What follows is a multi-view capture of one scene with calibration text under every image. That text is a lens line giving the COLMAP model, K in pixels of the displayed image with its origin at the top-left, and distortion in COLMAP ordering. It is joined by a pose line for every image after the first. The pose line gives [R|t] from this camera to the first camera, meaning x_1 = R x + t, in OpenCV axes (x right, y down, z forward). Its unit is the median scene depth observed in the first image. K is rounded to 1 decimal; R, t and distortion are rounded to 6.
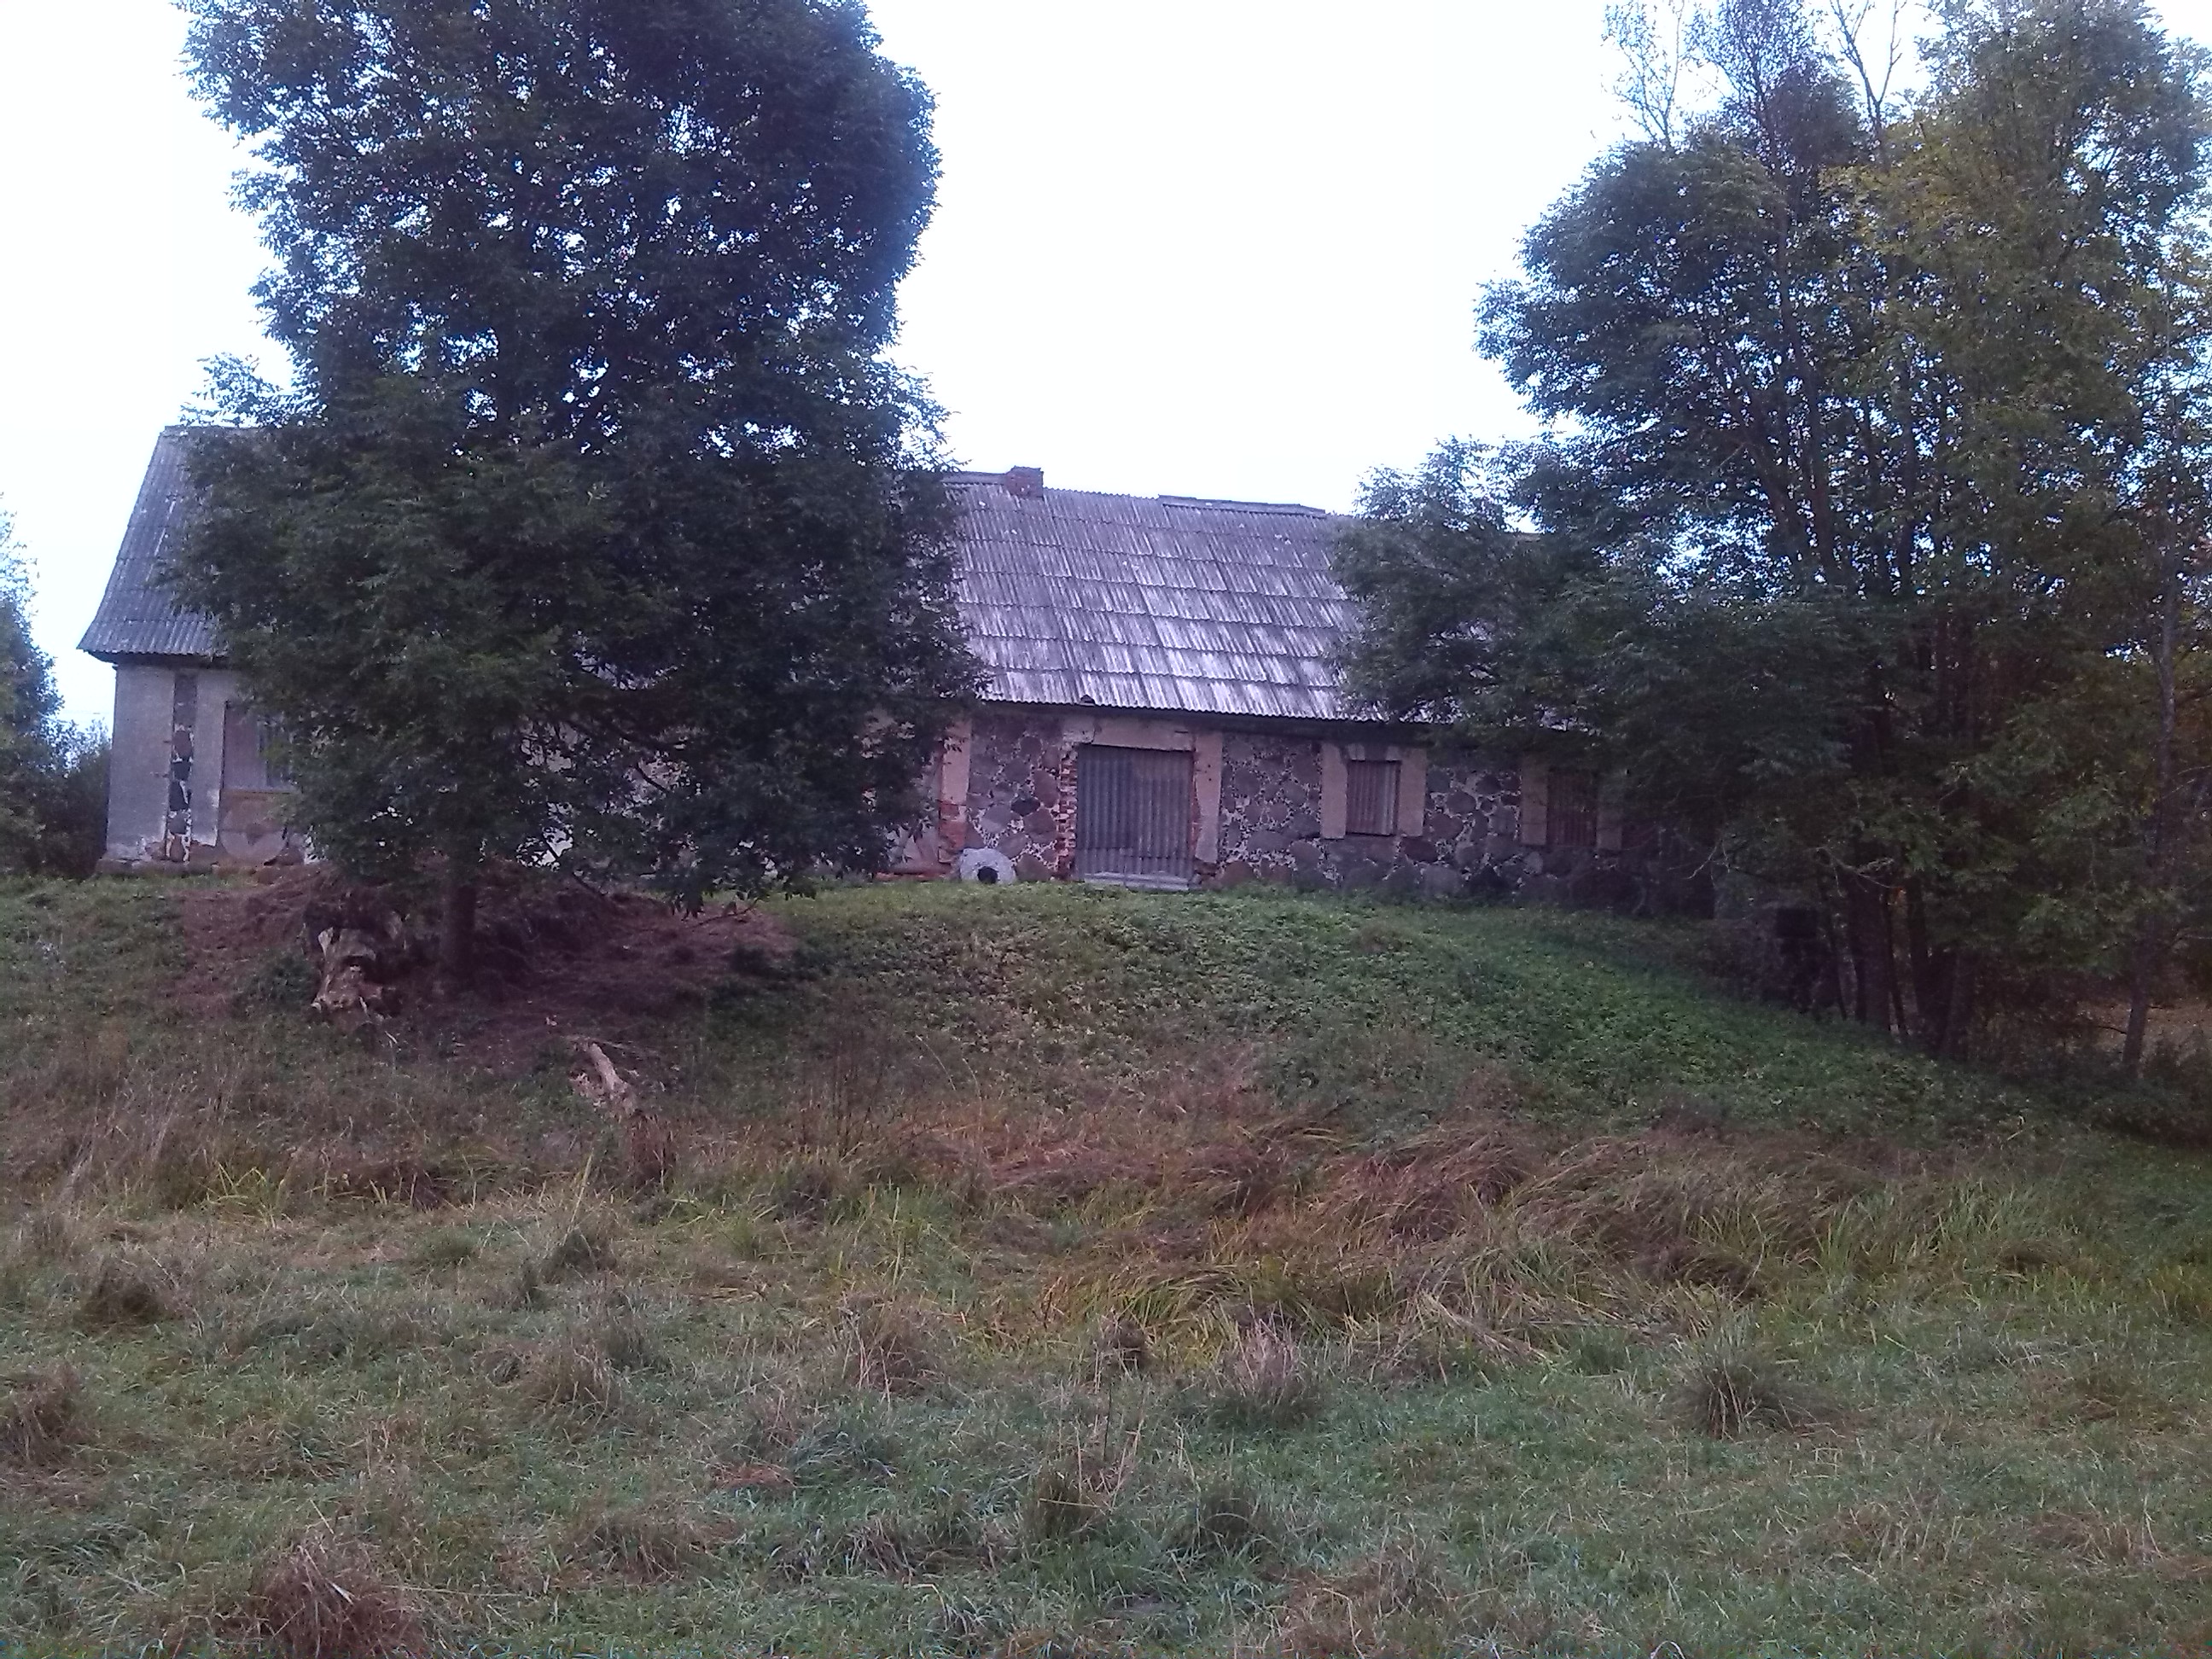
lens RADIAL K [[2296.1, 0, 1098.5], [0, 2296.1, 816.6], [0, 0, 1]] dist [0.087079, -0.307862]
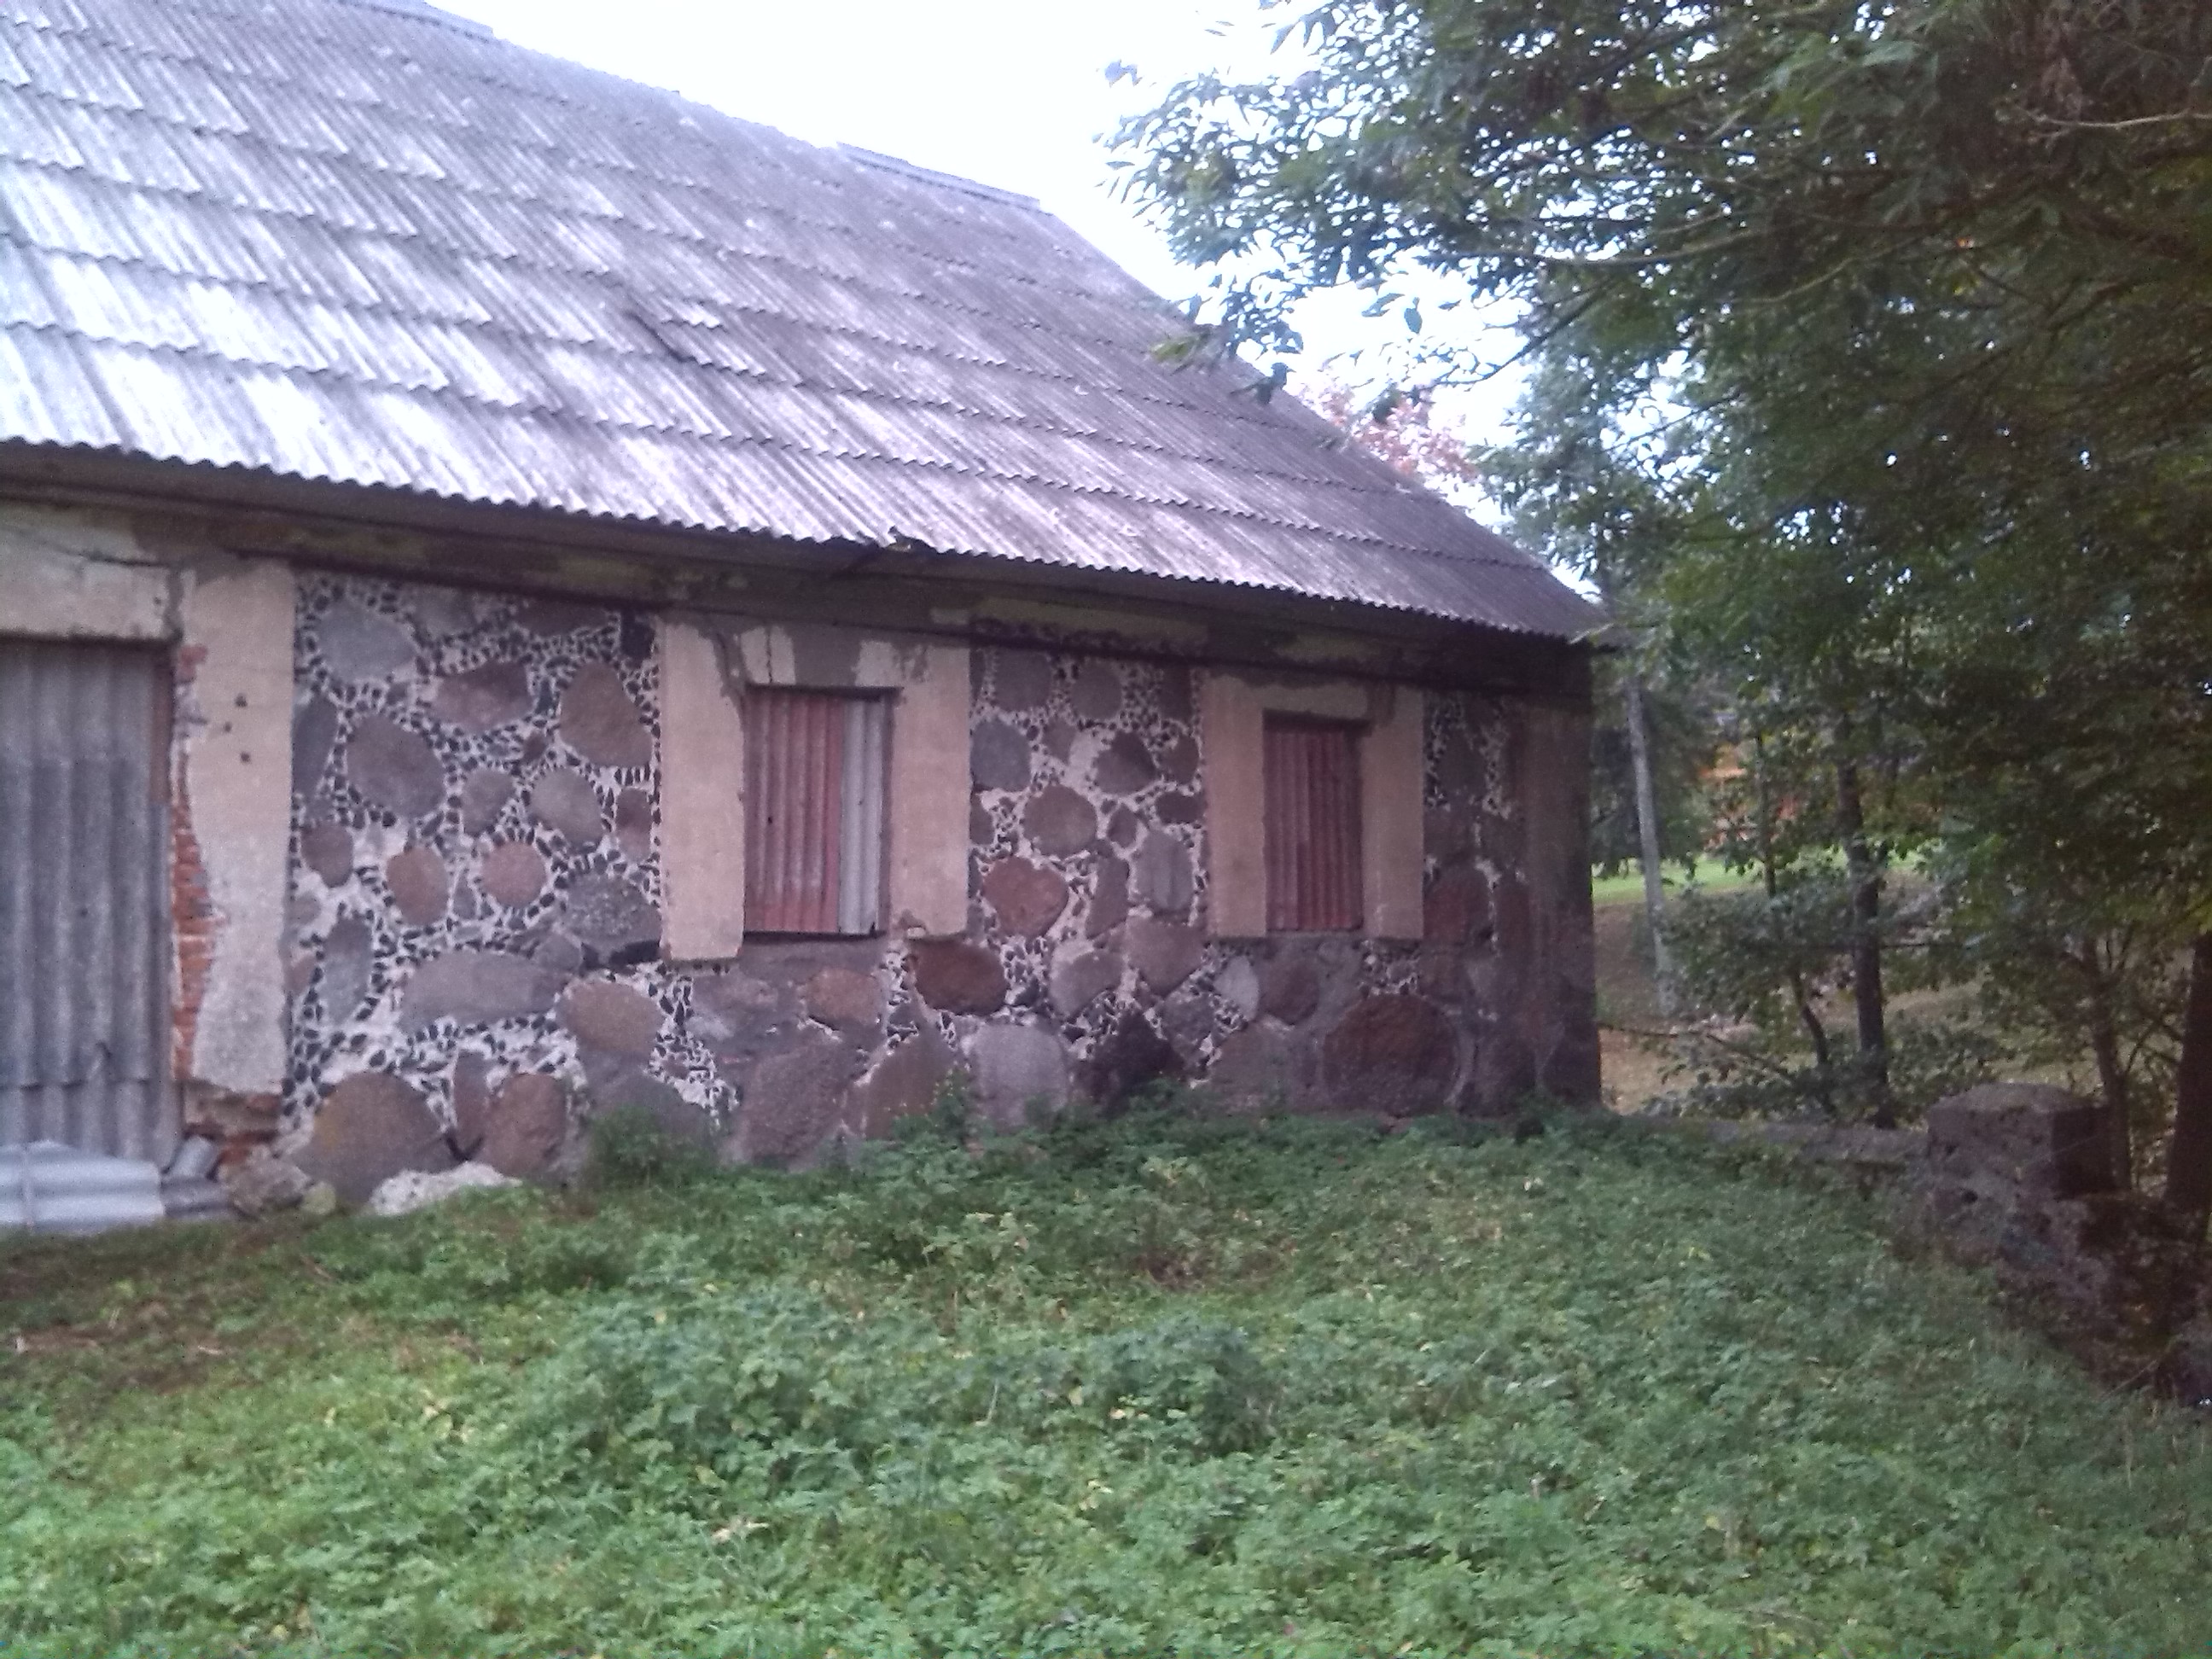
lens RADIAL K [[2296.1, 0, 1098.5], [0, 2296.1, 816.6], [0, 0, 1]] dist [0.087079, -0.307862]
pose [[0.895033, -0.022464, 0.445434, 0.019305], [0.015804, 0.999701, 0.018661, -0.012641], [-0.445720, -0.009662, 0.895120, 0.718699]]
